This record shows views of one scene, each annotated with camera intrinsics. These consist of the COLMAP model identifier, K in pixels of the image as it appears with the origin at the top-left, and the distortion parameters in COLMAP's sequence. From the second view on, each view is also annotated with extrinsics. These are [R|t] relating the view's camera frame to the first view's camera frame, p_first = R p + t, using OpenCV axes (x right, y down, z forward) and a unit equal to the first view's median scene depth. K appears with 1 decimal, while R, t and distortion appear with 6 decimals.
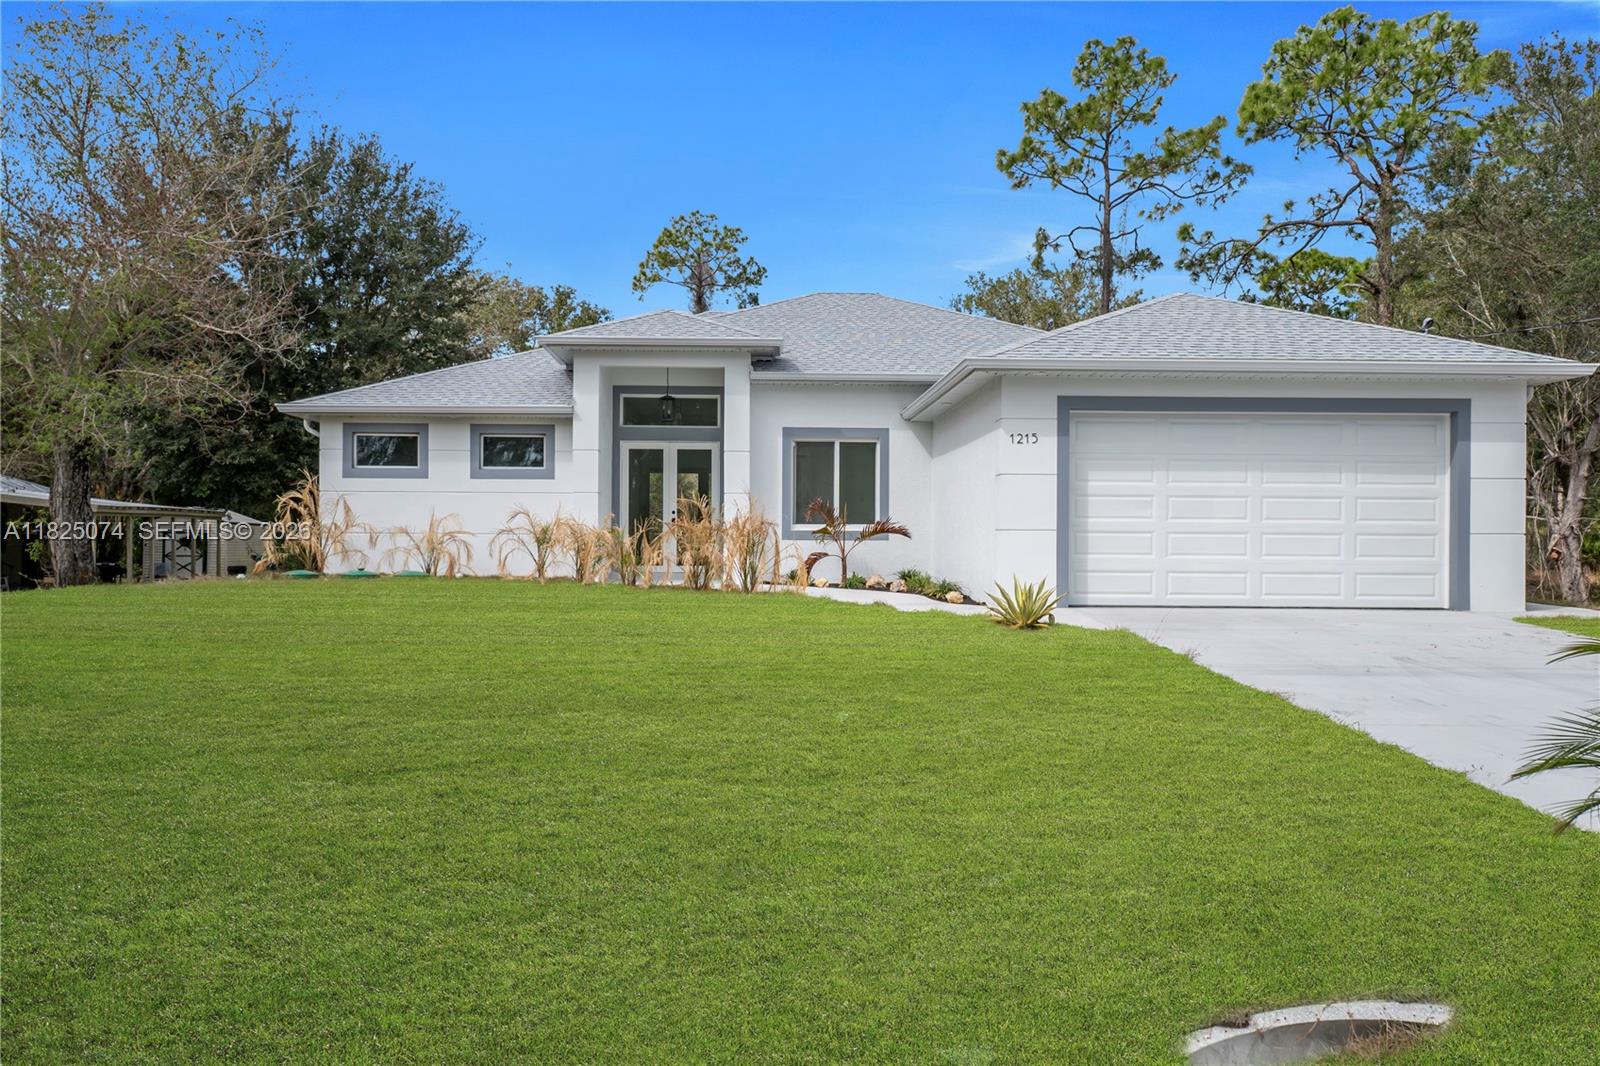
lens RADIAL K [[1320.5, 0, 798.1], [0, 1320.5, 537.2], [0, 0, 1]] dist [0.041063, 0.000742]
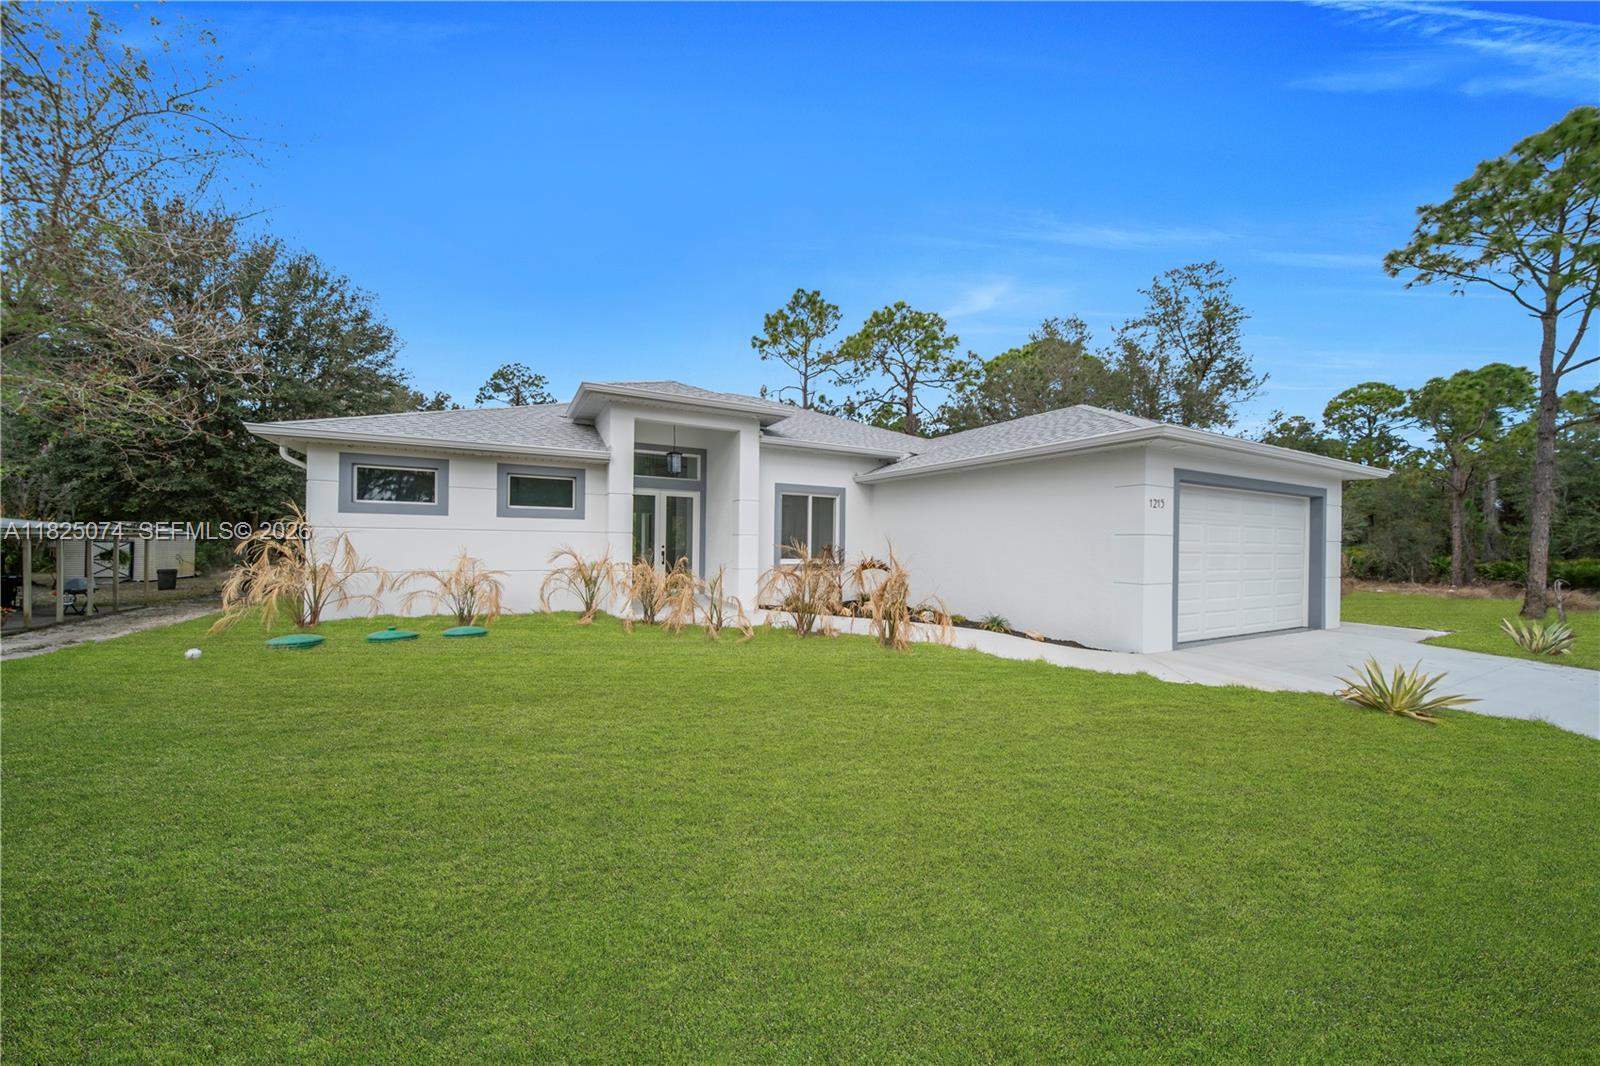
lens RADIAL K [[551.5, 0, 800.7], [0, 551.5, 543.3], [0, 0, 1]] dist [-0.001607, -0.000657]
pose [[0.896170, 0.005416, 0.443678, -0.208464], [-0.010055, 0.999917, 0.008104, -0.027492], [-0.443597, -0.011724, 0.896150, 0.480027]]
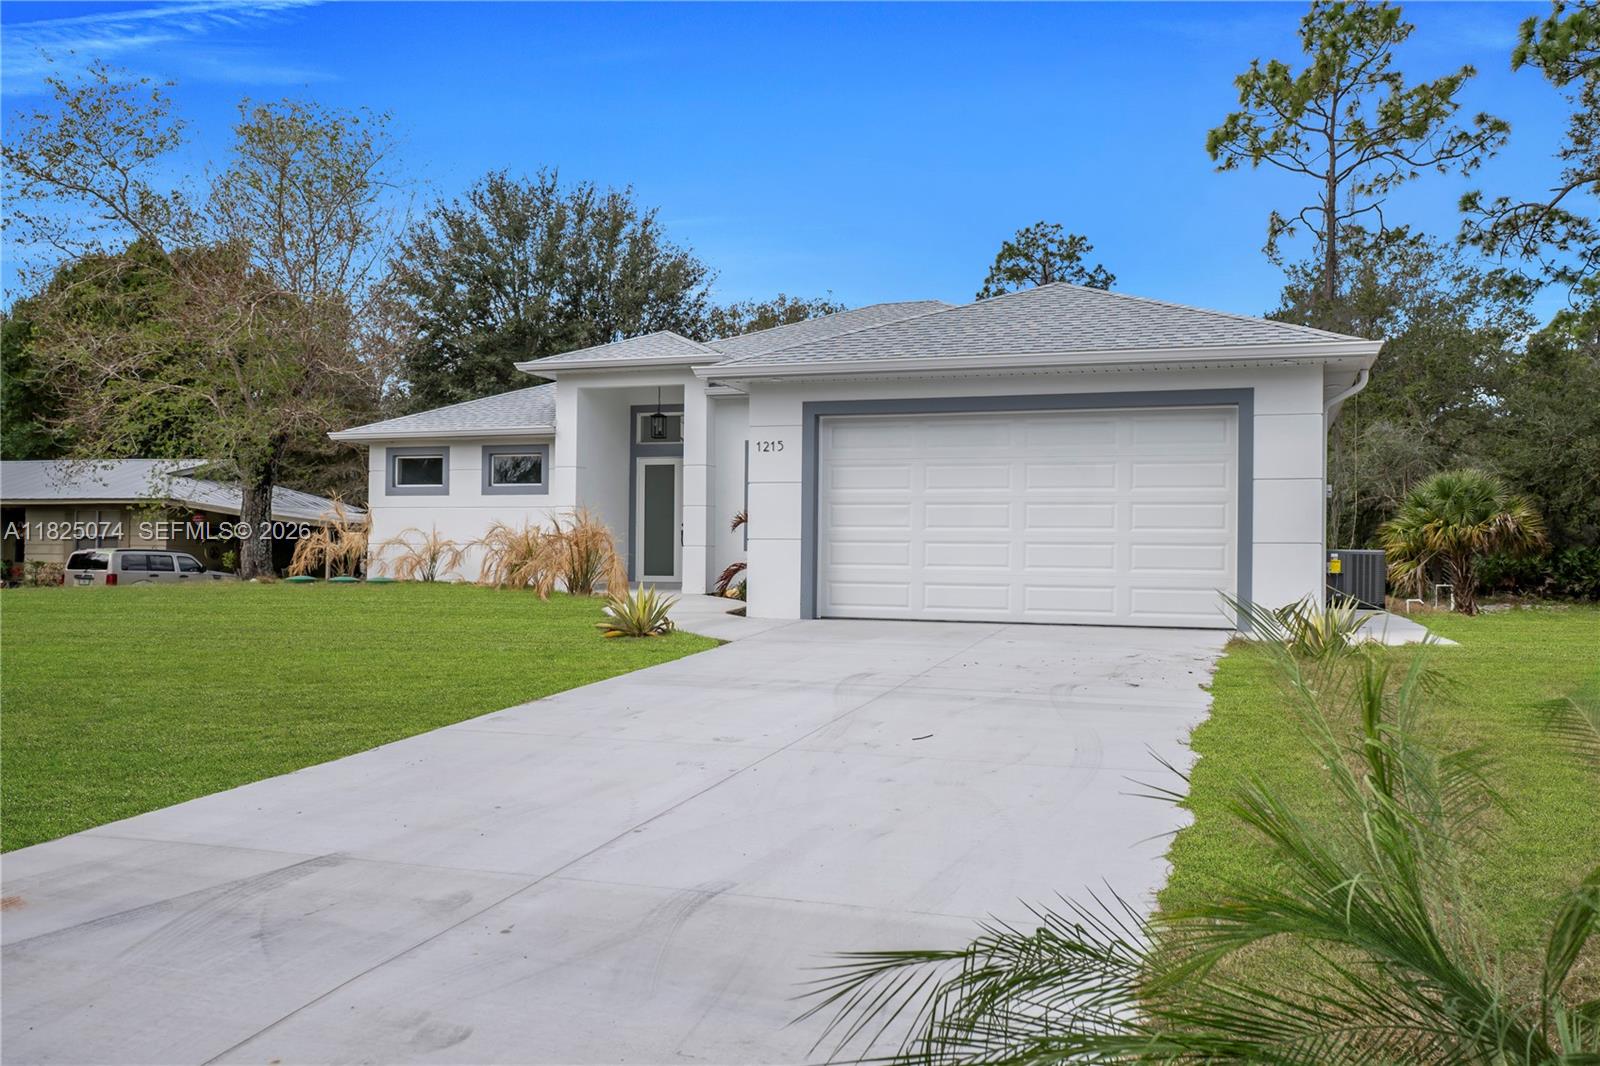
lens RADIAL K [[1320.5, 0, 798.0], [0, 1320.5, 540.9], [0, 0, 1]] dist [0.041063, 0.000742]
pose [[0.933442, -0.000442, -0.358727, 0.364980], [-0.003270, 0.999947, -0.009742, 0.003708], [0.358712, 0.010266, 0.933392, 0.057524]]
